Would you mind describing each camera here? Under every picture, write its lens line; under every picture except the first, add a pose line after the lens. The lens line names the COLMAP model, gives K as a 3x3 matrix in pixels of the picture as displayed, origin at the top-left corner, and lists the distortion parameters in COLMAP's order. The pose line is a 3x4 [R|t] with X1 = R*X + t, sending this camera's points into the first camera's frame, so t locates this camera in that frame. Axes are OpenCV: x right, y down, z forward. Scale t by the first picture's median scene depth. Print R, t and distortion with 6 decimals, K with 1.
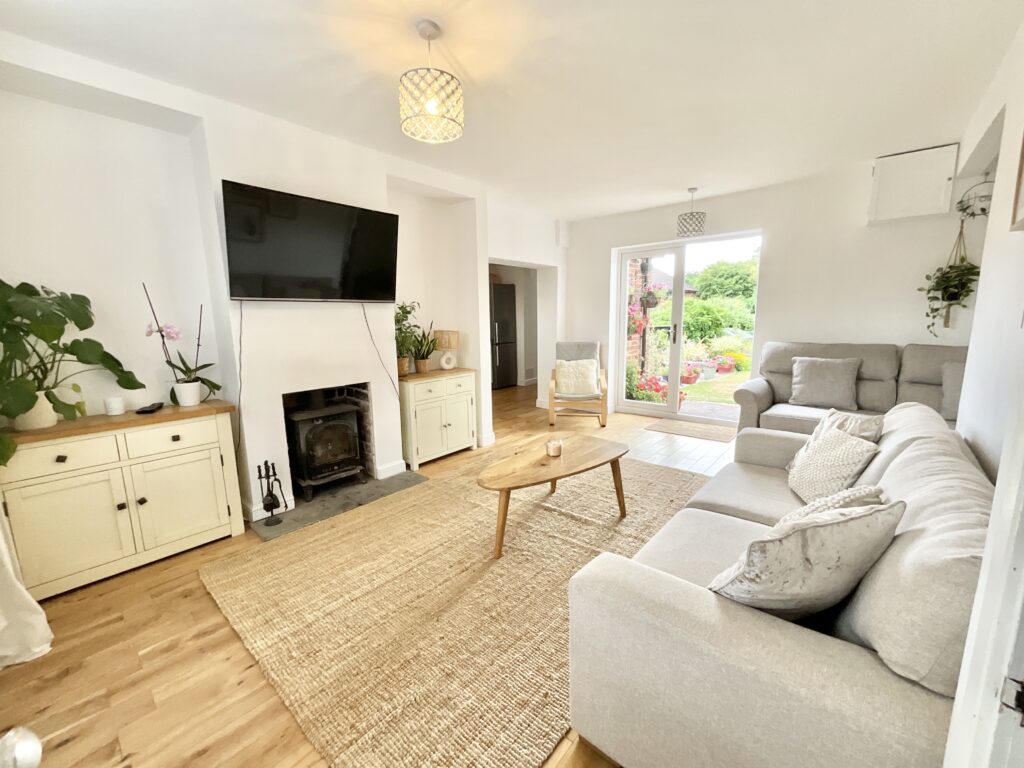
lens RADIAL K [[414.1, 0, 512.0], [0, 414.1, 387.7], [0, 0, 1]] dist [-0.001089, -0.000219]
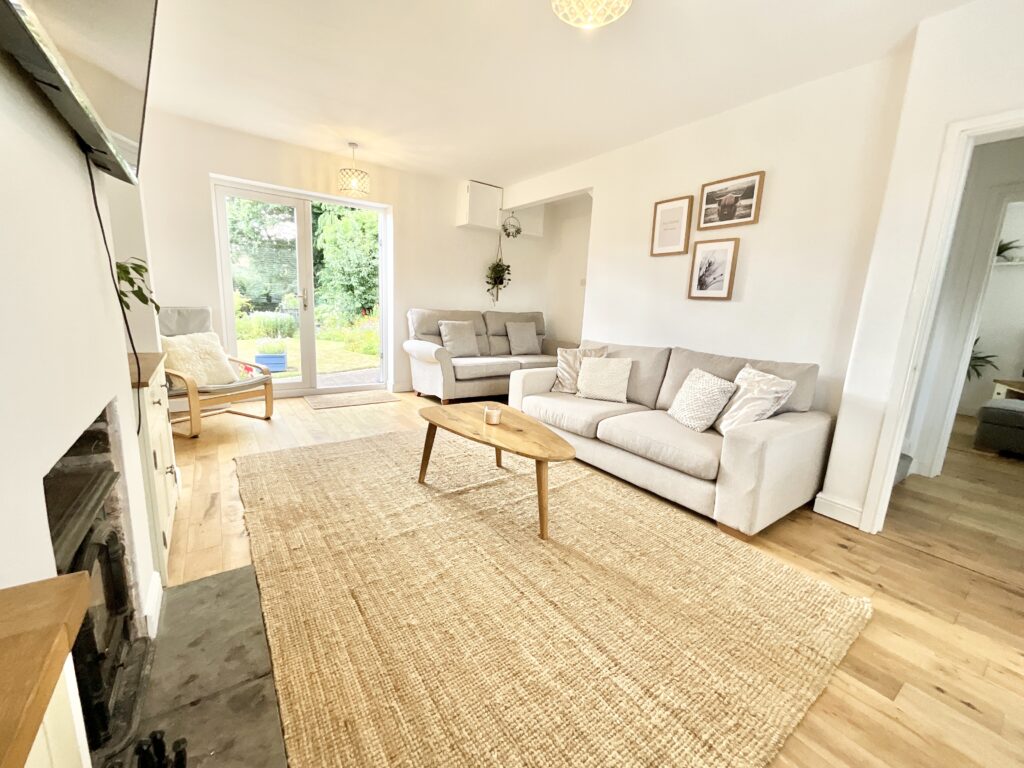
lens RADIAL K [[414.1, 0, 512.2], [0, 414.1, 384.1], [0, 0, 1]] dist [-0.001089, -0.000219]
pose [[0.232066, -0.156401, 0.960044, -0.696302], [0.108222, 0.985012, 0.134309, -0.039820], [-0.966661, 0.072729, 0.245513, 0.661430]]
